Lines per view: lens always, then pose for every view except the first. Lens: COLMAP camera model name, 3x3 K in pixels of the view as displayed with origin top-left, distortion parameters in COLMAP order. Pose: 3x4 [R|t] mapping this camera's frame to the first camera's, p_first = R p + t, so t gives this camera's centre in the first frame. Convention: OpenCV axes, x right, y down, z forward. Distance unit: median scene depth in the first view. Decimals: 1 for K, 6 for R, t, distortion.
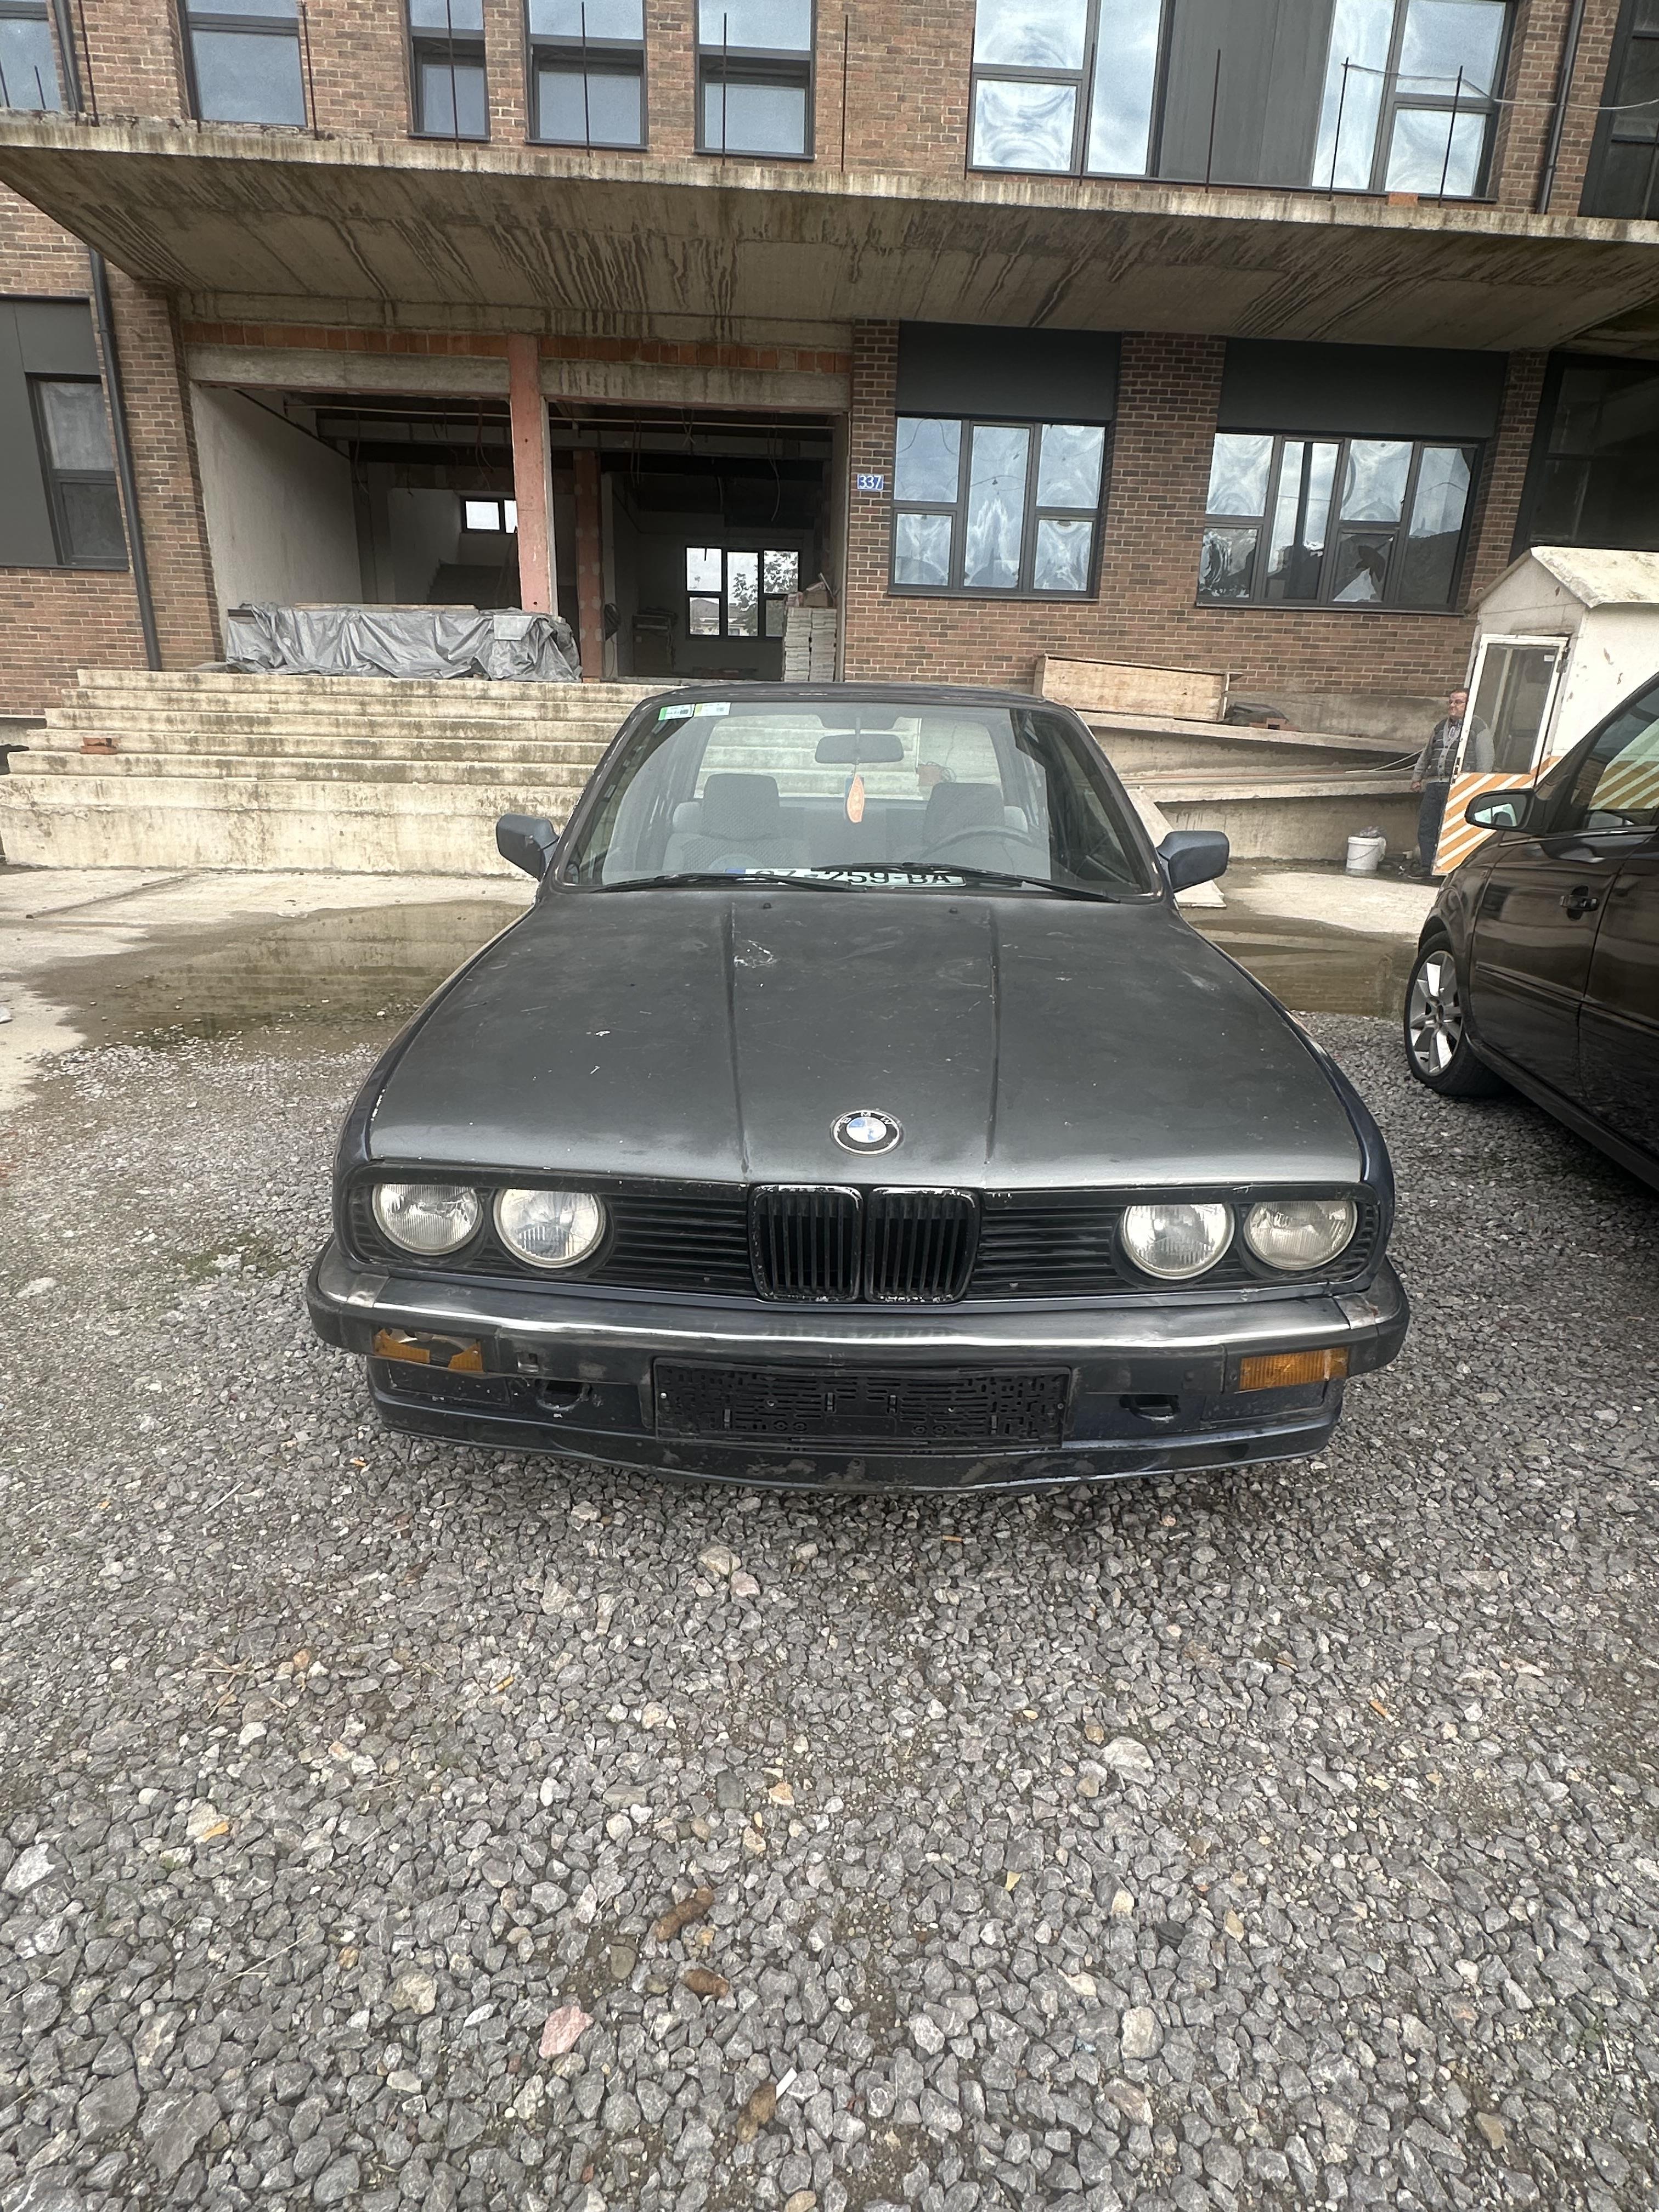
lens RADIAL K [[1160.8, 0, 823.8], [0, 1160.8, 1109.5], [0, 0, 1]] dist [-0.001701, -0.000356]
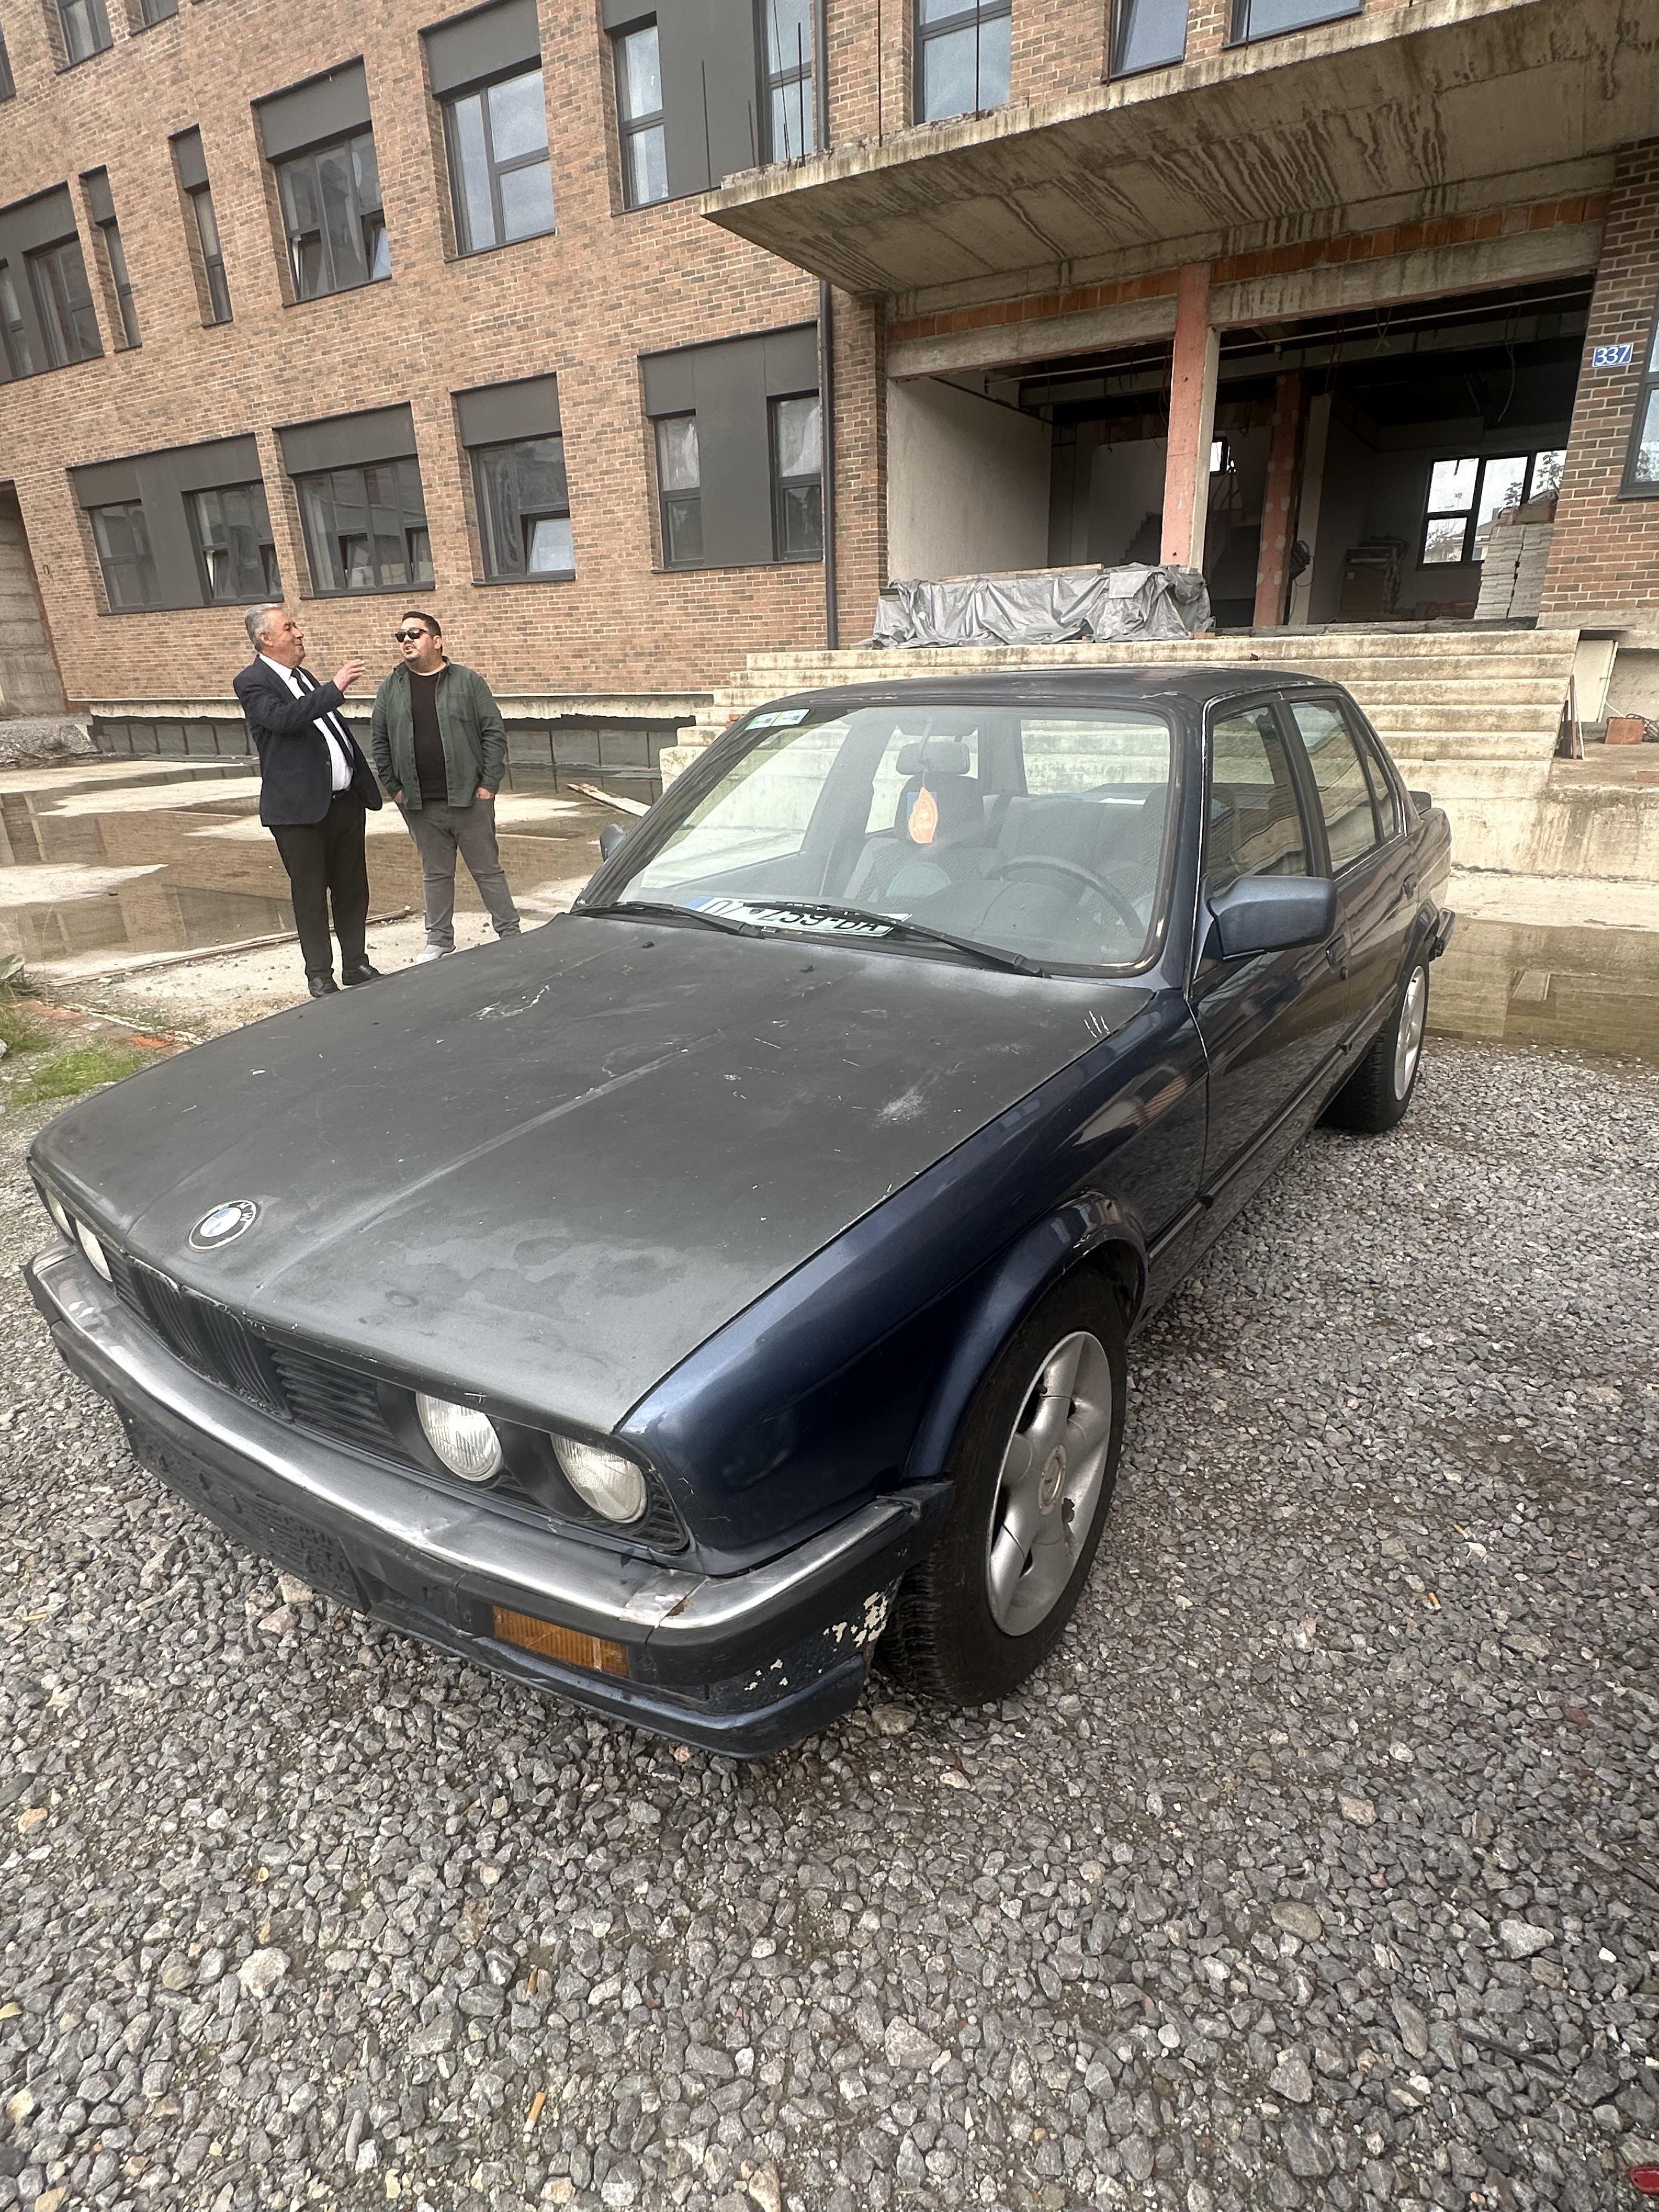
lens RADIAL K [[1160.8, 0, 830.3], [0, 1160.8, 1107.1], [0, 0, 1]] dist [-0.001701, -0.000356]
pose [[0.822435, 0.161223, -0.545535, 0.125778], [-0.139713, 0.986871, 0.081024, -0.029478], [0.551435, 0.009582, 0.834163, 0.061380]]
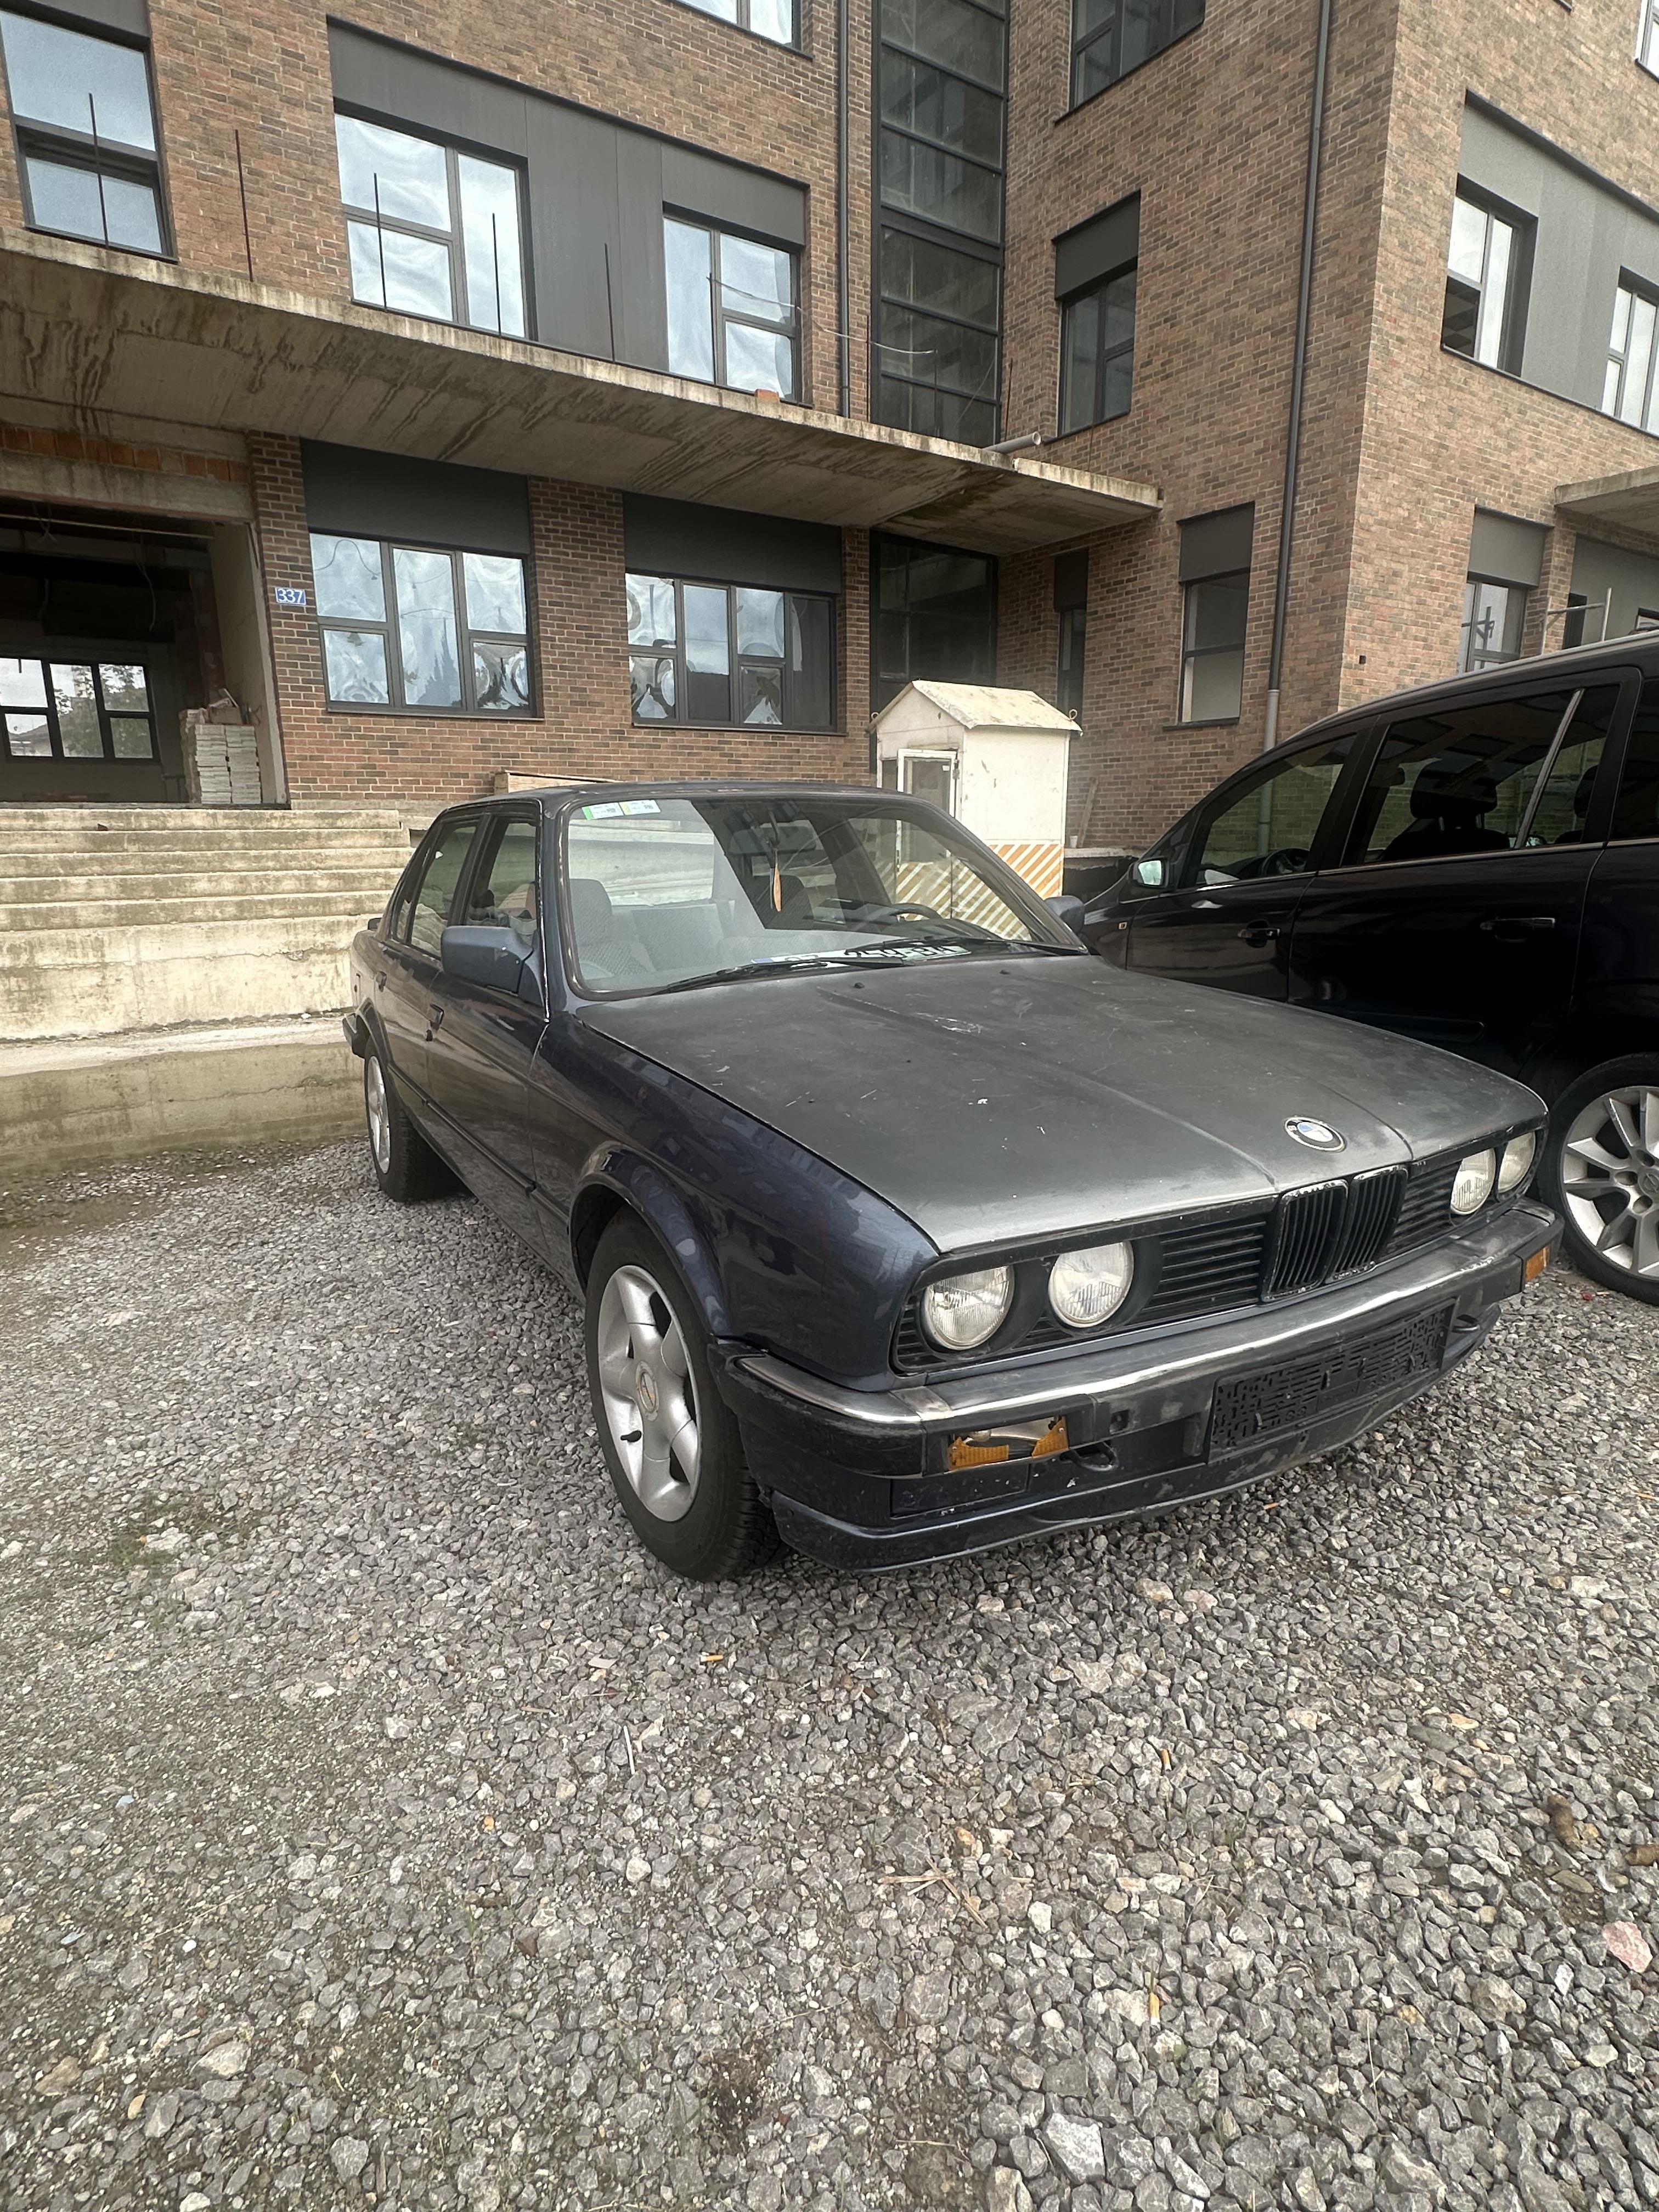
lens RADIAL K [[1160.8, 0, 822.4], [0, 1160.8, 1107.8], [0, 0, 1]] dist [-0.001701, -0.000356]
pose [[0.859886, -0.151517, 0.487481, -0.122222], [0.197047, 0.979444, -0.043152, -0.006826], [-0.470922, 0.133163, 0.872066, 0.029454]]
